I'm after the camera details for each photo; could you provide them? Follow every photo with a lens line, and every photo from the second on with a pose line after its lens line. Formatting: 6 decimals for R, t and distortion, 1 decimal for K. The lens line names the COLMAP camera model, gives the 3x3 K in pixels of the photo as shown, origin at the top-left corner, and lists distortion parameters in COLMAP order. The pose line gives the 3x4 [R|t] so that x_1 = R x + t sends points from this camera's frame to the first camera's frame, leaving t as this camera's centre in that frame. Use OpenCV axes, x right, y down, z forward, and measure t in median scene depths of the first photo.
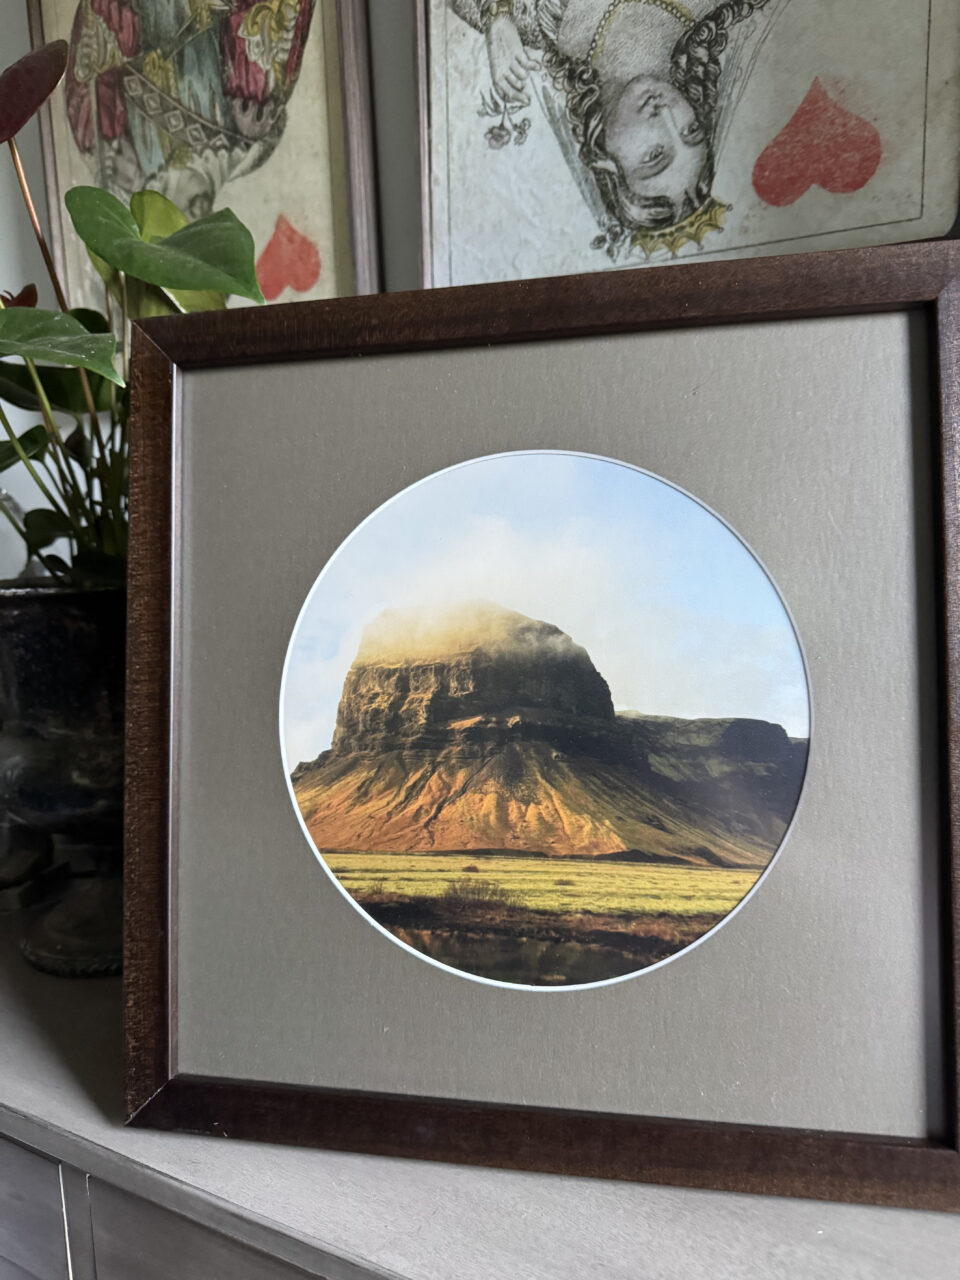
lens RADIAL K [[917.0, 0, 475.5], [0, 917.0, 651.8], [0, 0, 1]] dist [-0.001944, -0.010083]
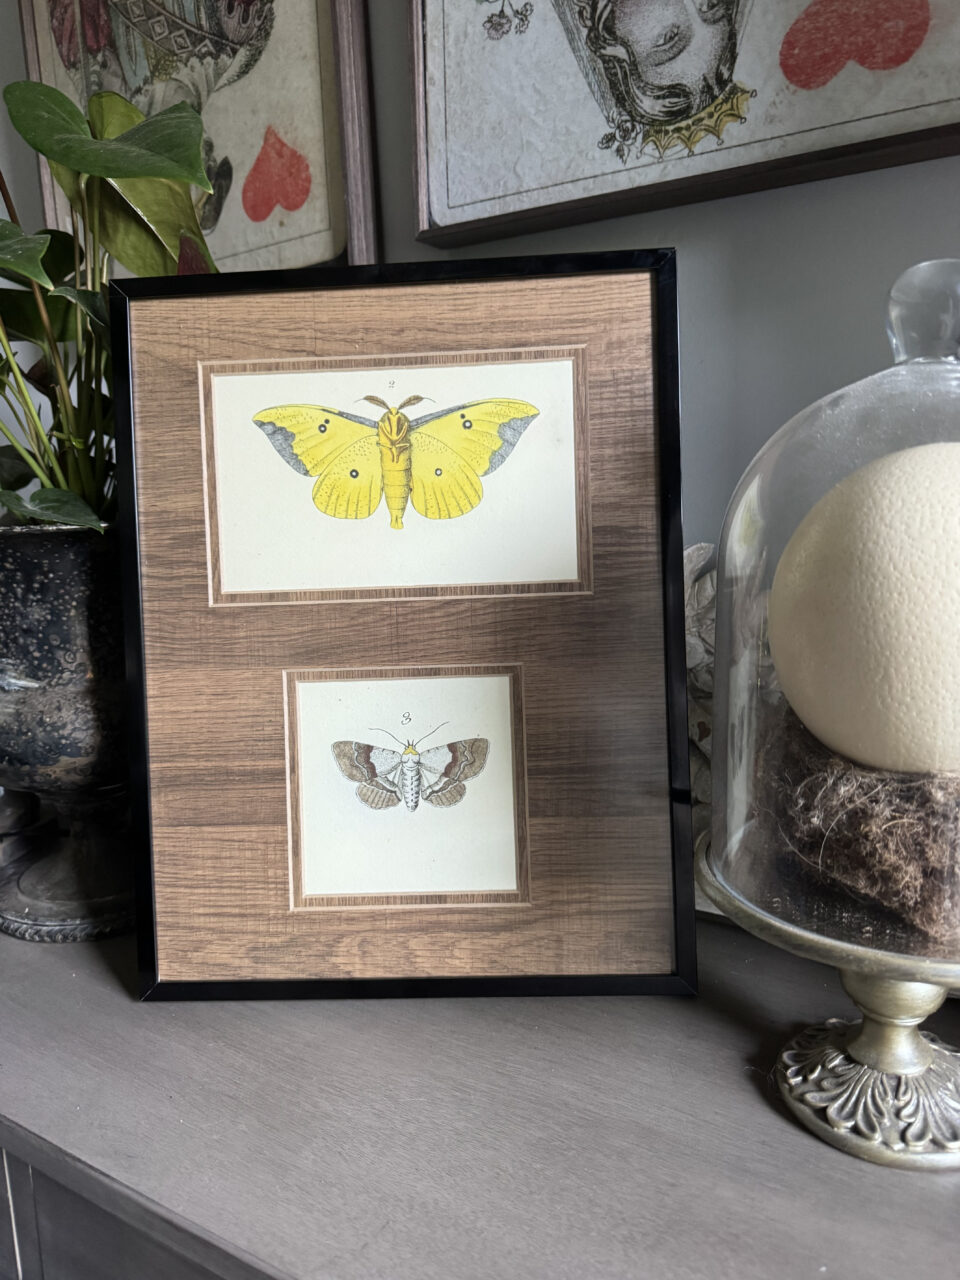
lens RADIAL K [[914.2, 0, 480.0], [0, 914.2, 640.0], [0, 0, 1]] dist [-0.001128, -0.005452]
pose [[0.998986, 0.005129, -0.044733, 0.054279], [-0.003528, 0.999353, 0.035797, 0.008235], [0.044888, -0.035603, 0.998357, 0.090154]]
